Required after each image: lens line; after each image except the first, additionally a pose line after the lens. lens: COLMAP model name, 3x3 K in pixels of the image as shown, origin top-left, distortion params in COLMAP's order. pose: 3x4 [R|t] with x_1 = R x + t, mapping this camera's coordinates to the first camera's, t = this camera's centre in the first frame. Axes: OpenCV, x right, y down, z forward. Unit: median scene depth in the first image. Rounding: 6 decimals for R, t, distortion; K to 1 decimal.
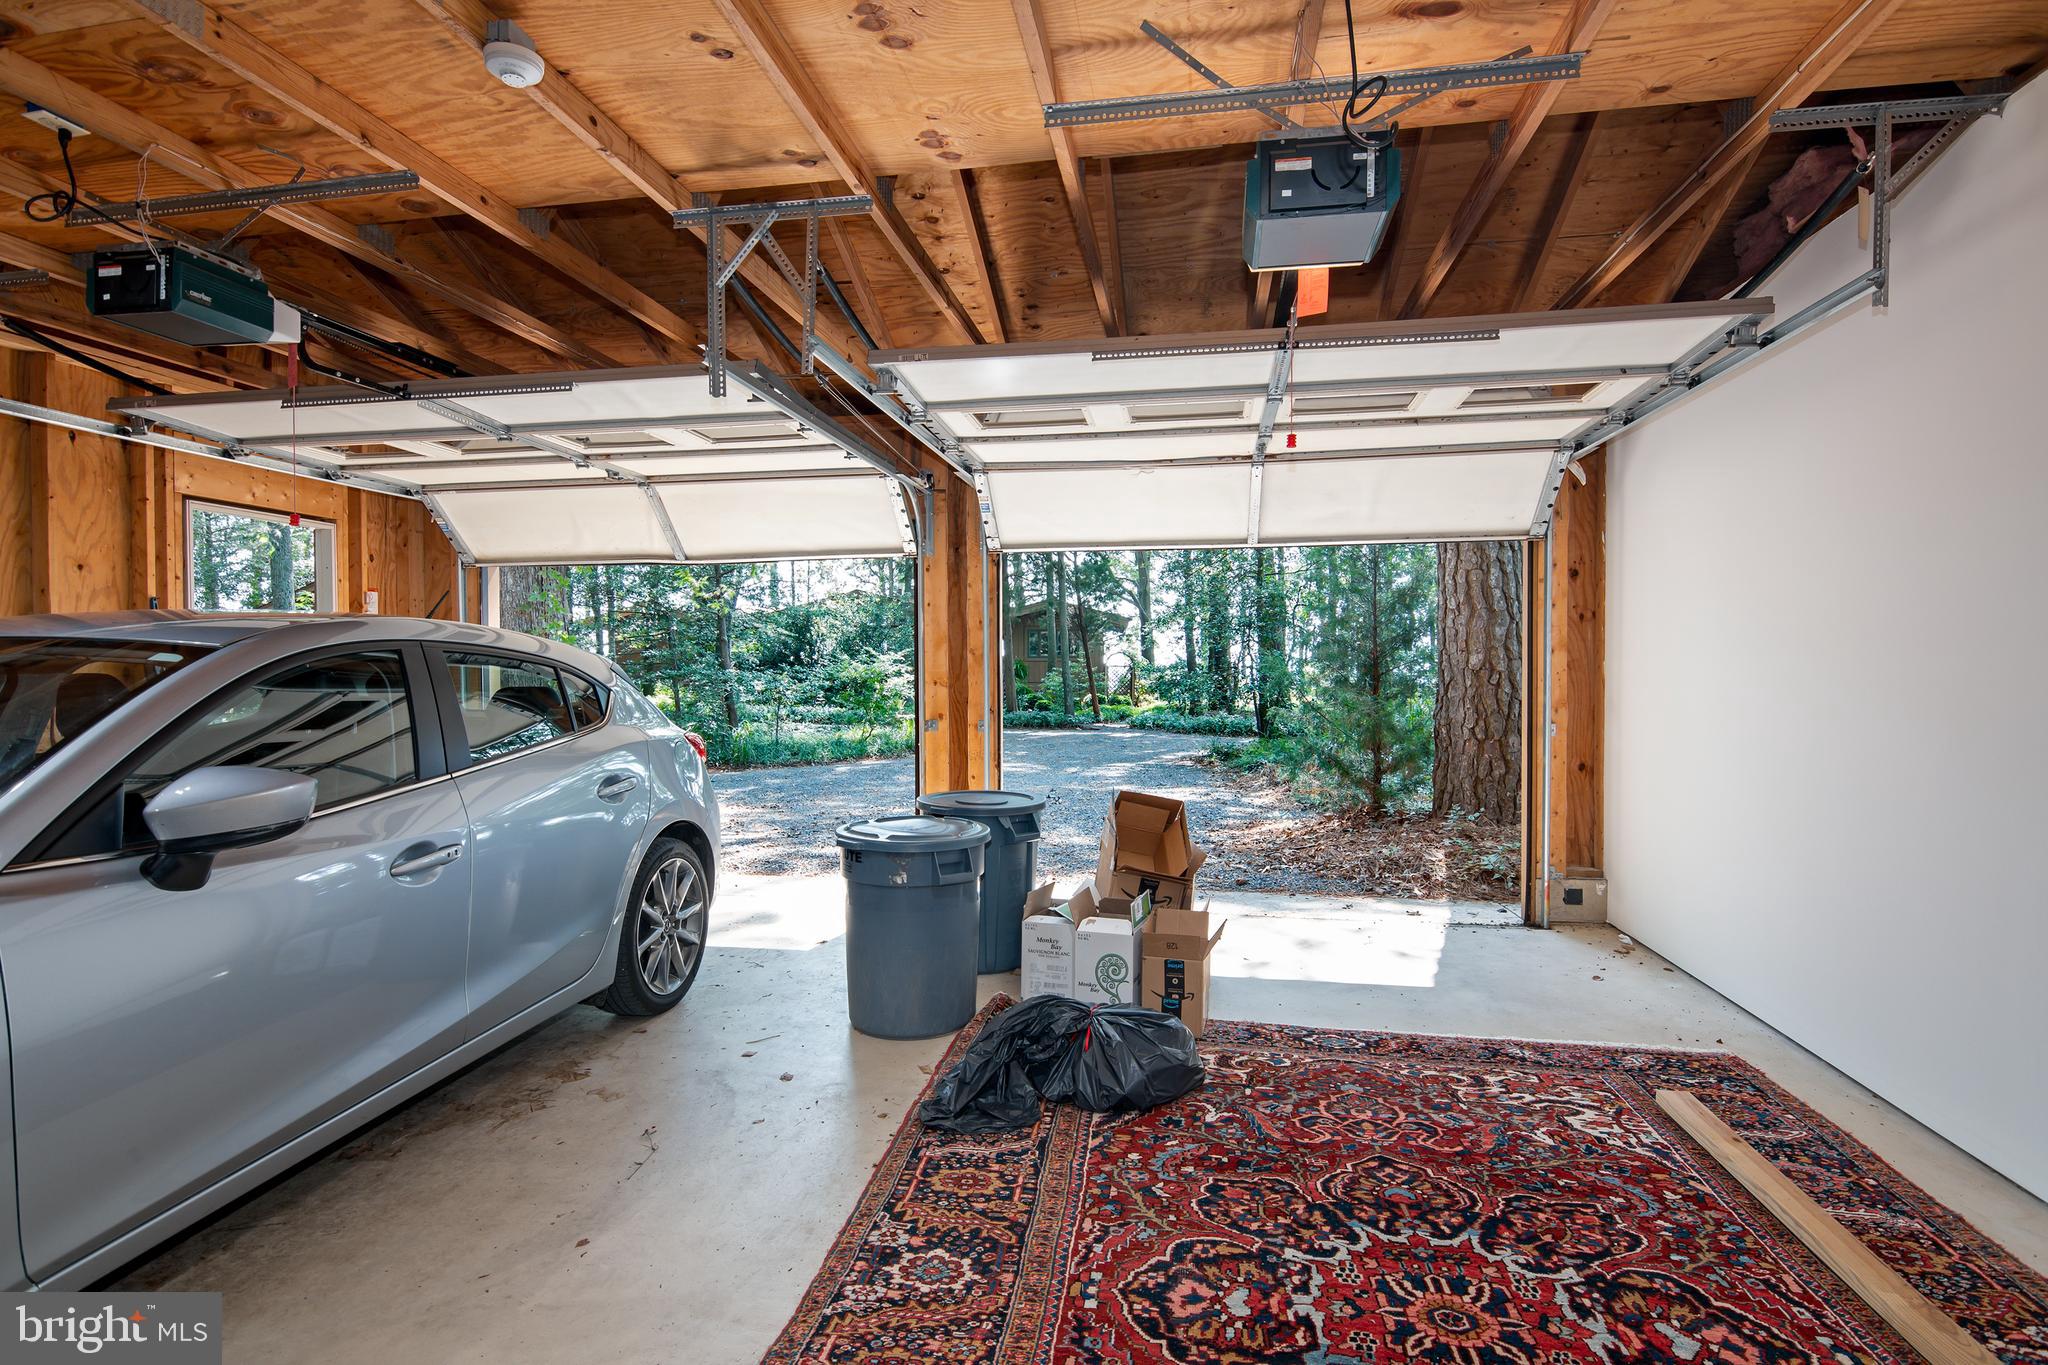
lens RADIAL K [[996.9, 0, 1024.0], [0, 996.9, 682.5], [0, 0, 1]] dist [-0.003983, -0.002295]
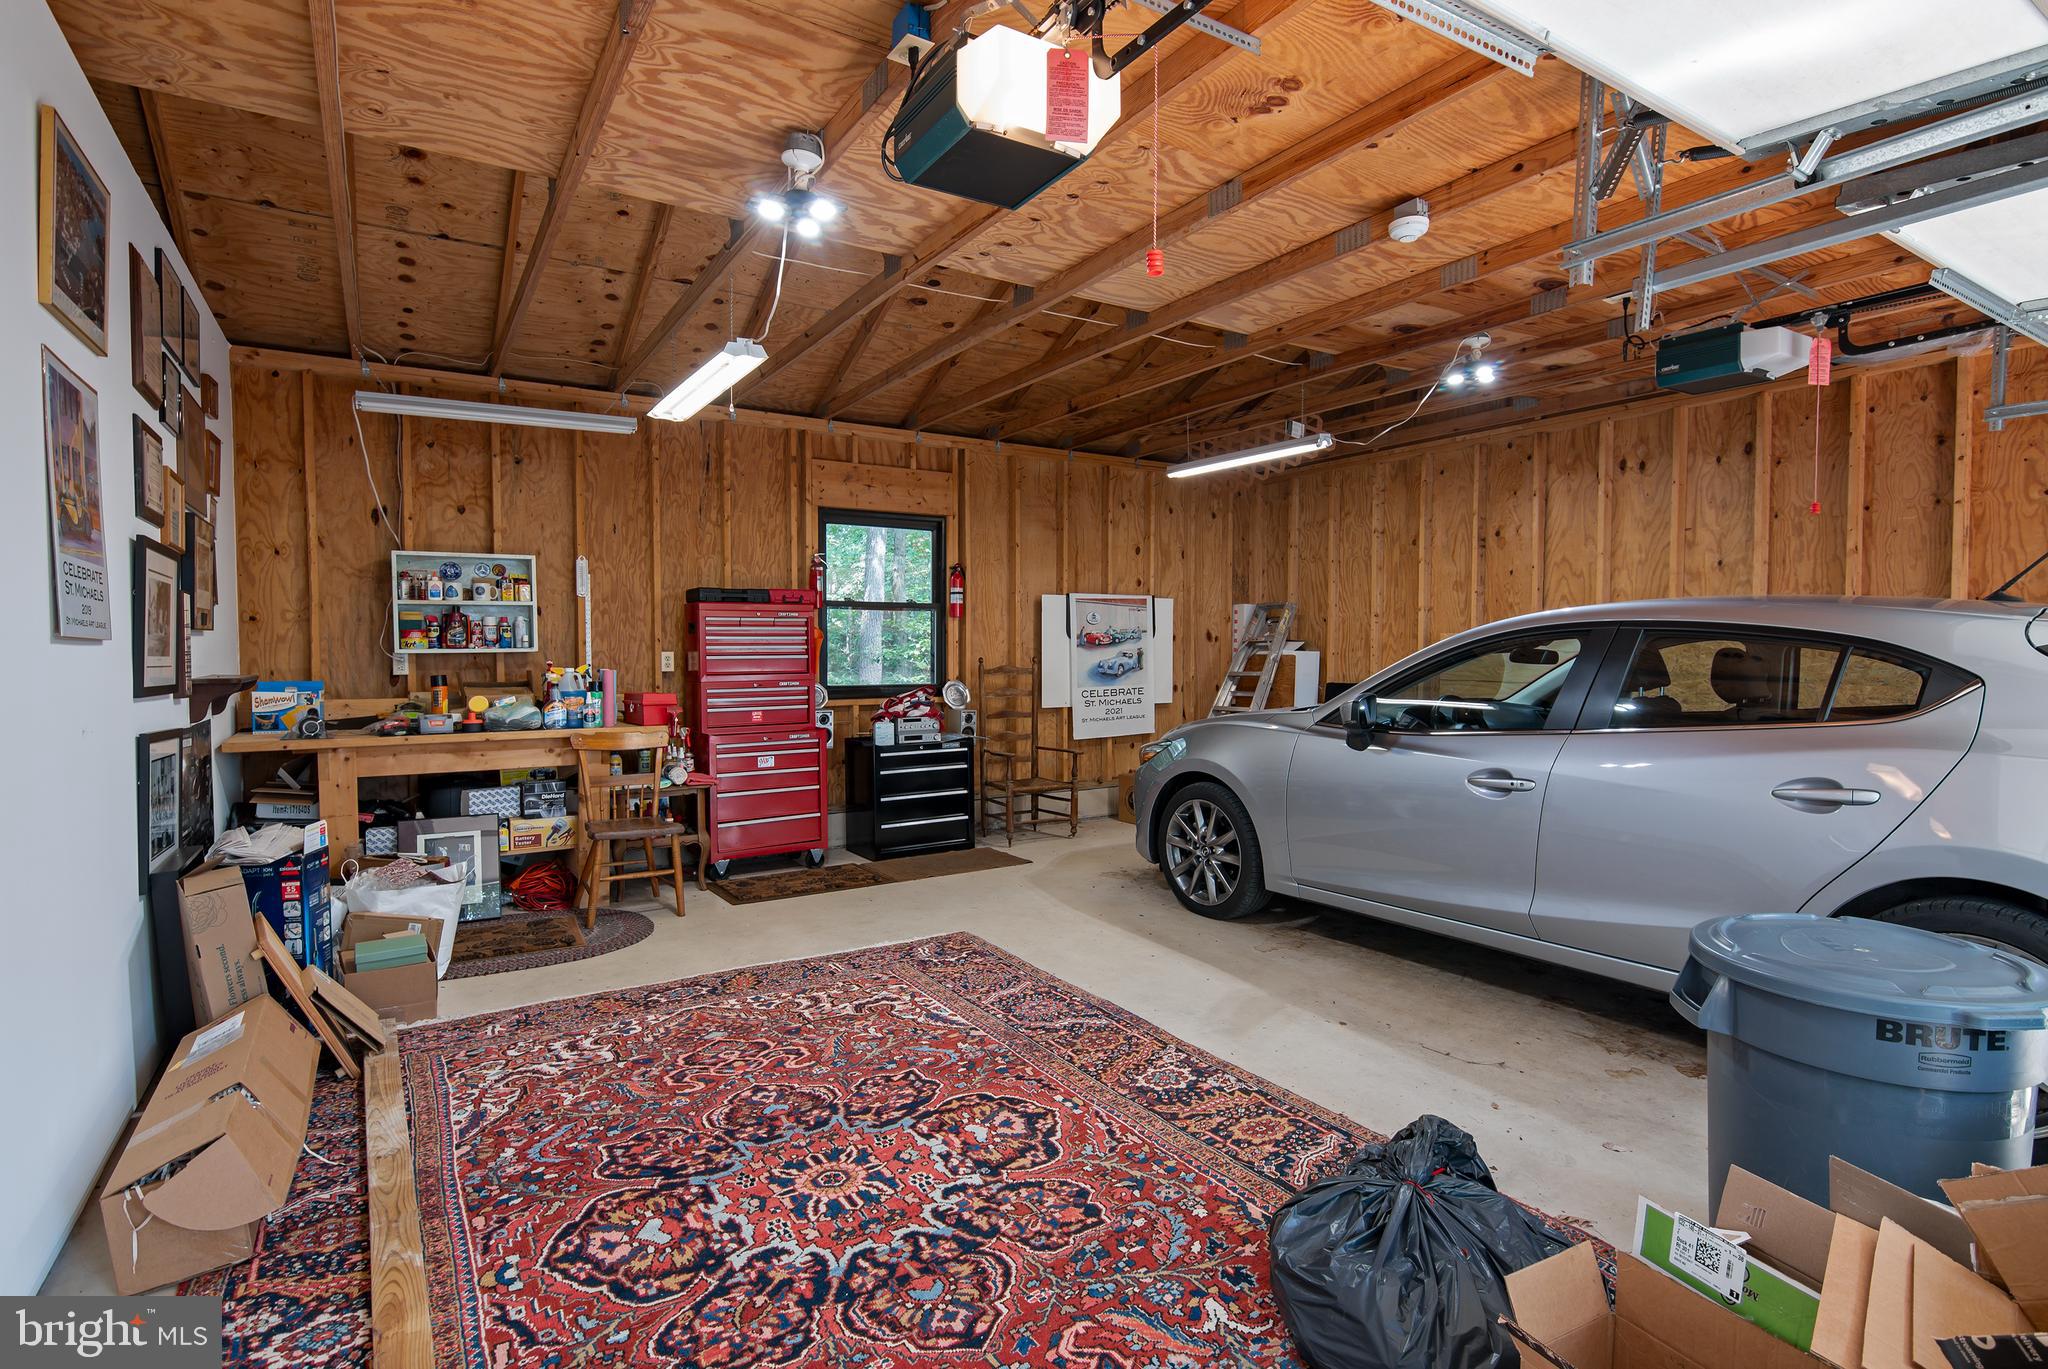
lens RADIAL K [[996.9, 0, 1024.0], [0, 996.9, 684.5], [0, 0, 1]] dist [-0.003983, -0.002295]
pose [[-0.734931, 0.028612, -0.677538, 0.954662], [-0.013431, 0.998299, 0.056726, -0.032539], [0.678009, 0.050790, -0.733297, 1.811073]]
